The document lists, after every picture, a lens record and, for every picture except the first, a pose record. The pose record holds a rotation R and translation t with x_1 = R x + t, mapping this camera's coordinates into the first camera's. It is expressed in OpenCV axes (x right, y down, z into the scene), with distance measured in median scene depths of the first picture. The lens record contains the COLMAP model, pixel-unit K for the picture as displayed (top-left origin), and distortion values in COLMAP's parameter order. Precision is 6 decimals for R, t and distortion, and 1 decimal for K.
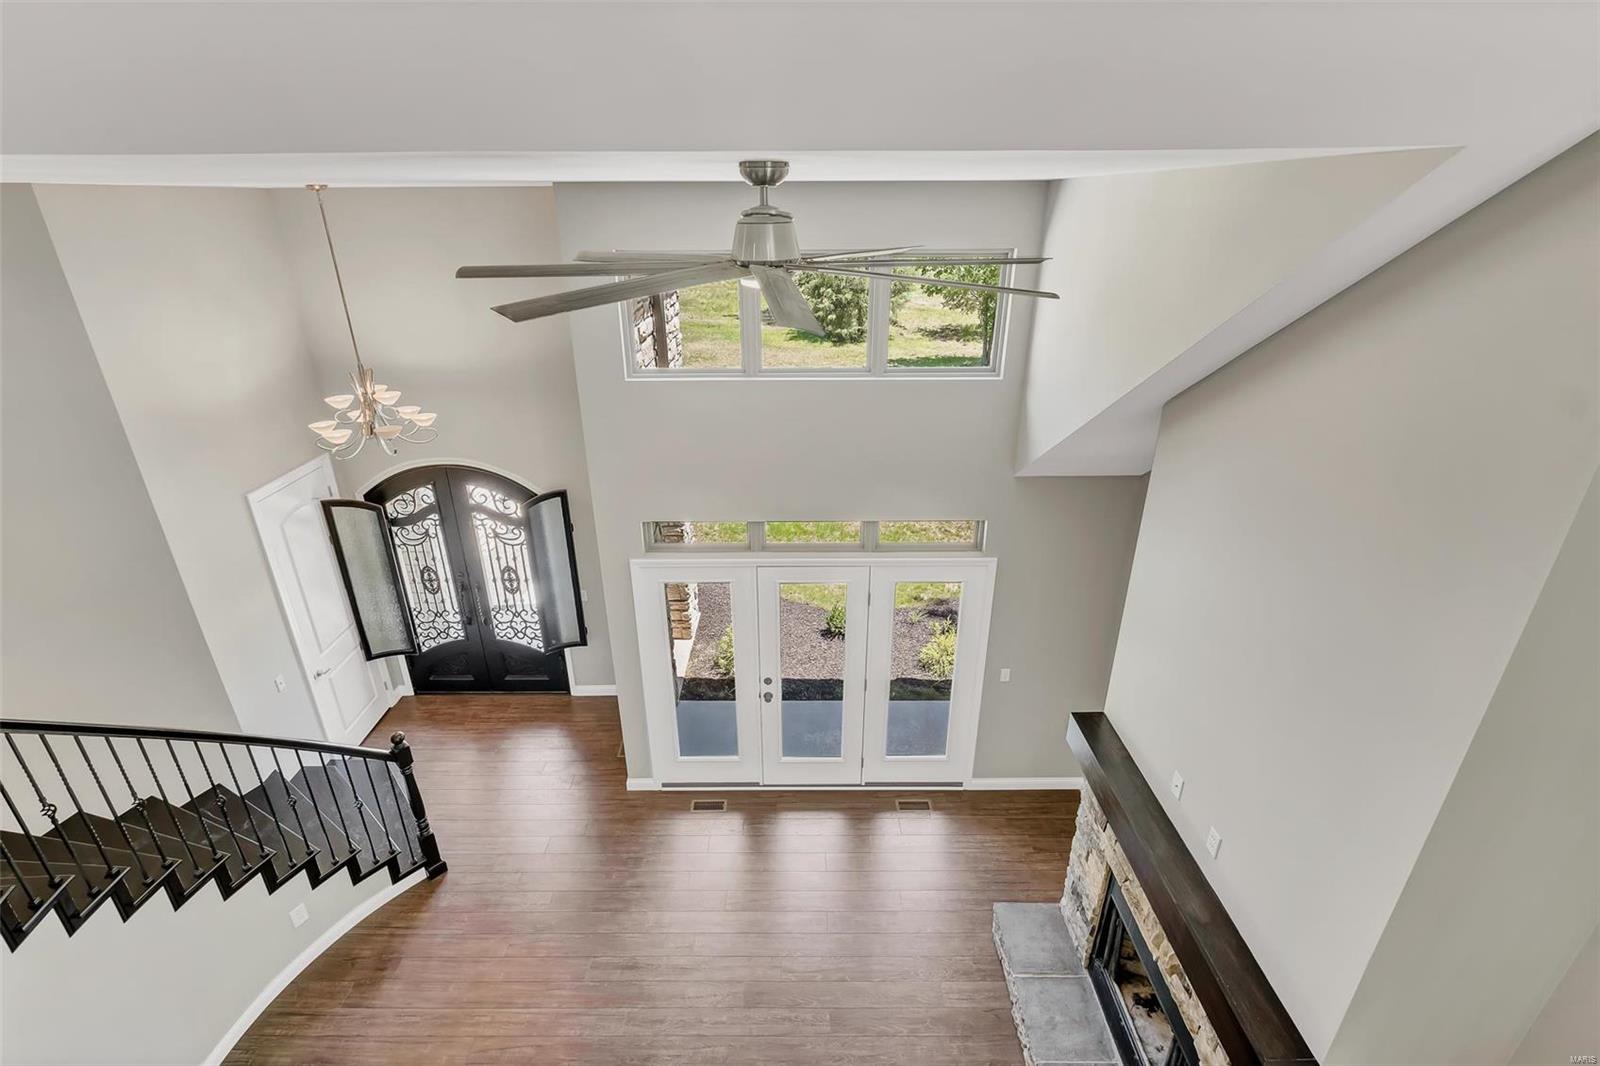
lens RADIAL K [[726.2, 0, 803.2], [0, 726.2, 538.6], [0, 0, 1]] dist [0.000239, -0.000135]
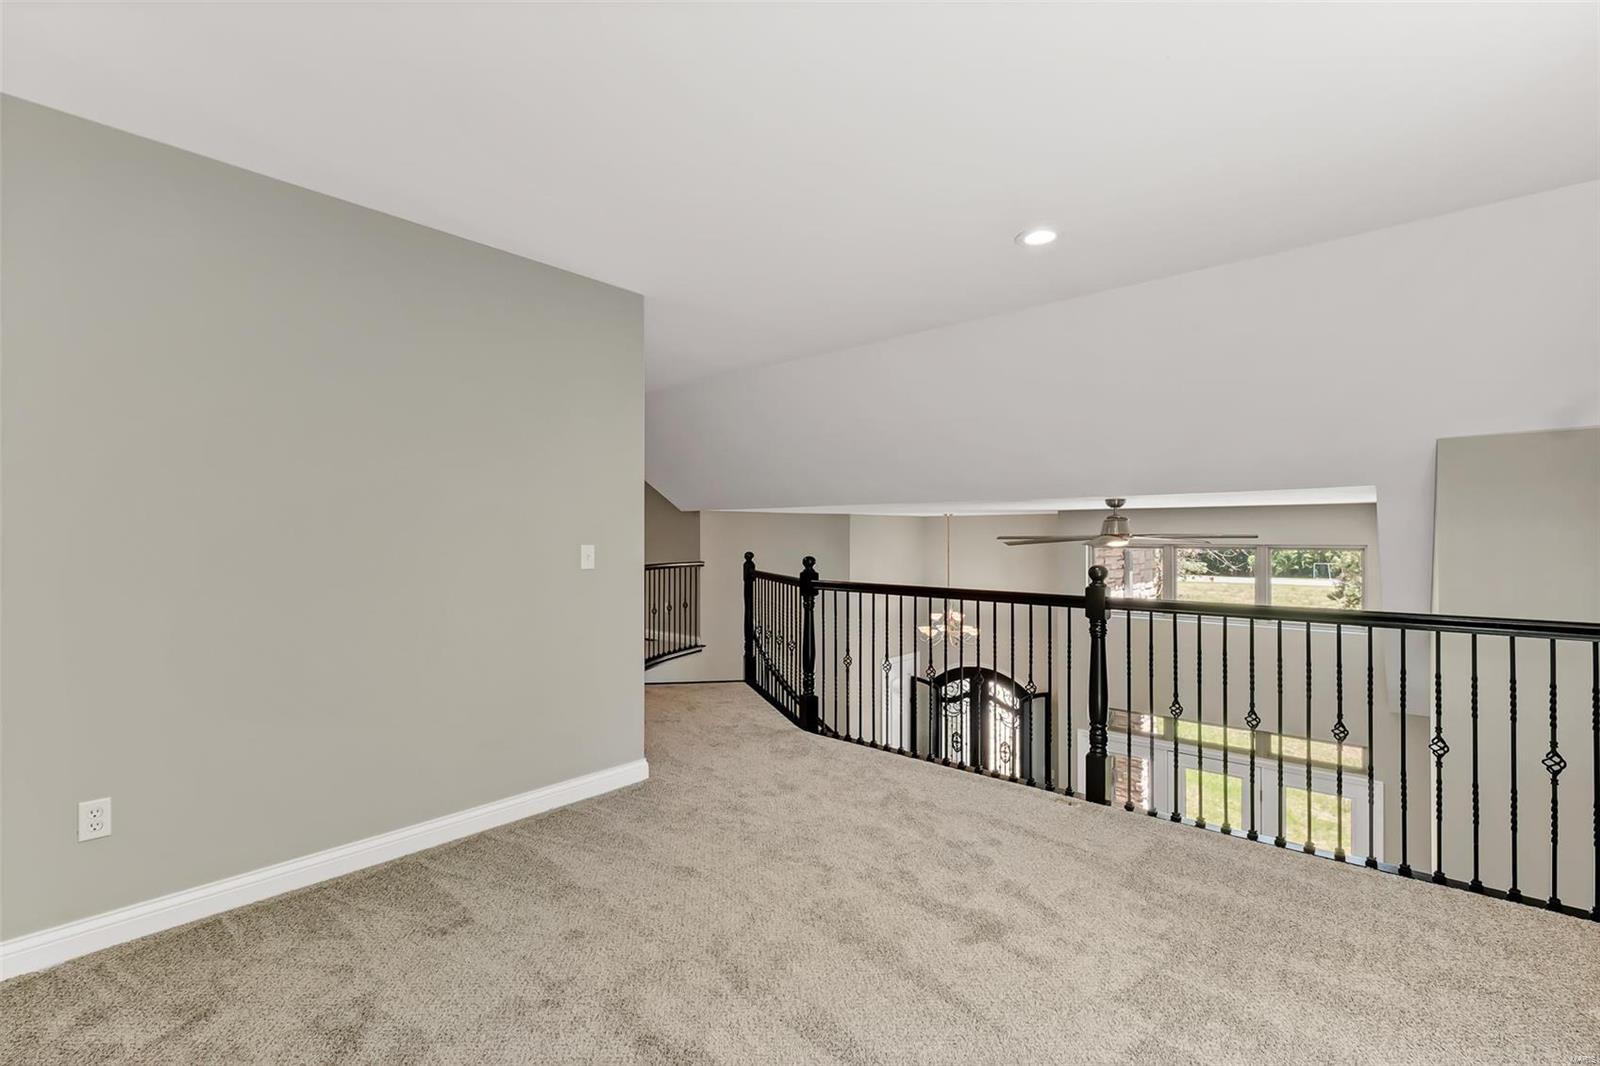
lens RADIAL K [[706.7, 0, 795.4], [0, 706.7, 538.5], [0, 0, 1]] dist [0.002808, -0.000307]
pose [[0.746832, -0.001292, -0.665011, 0.250457], [-0.271061, 0.912566, -0.306185, 0.227037], [0.607262, 0.408928, 0.681183, -0.446387]]
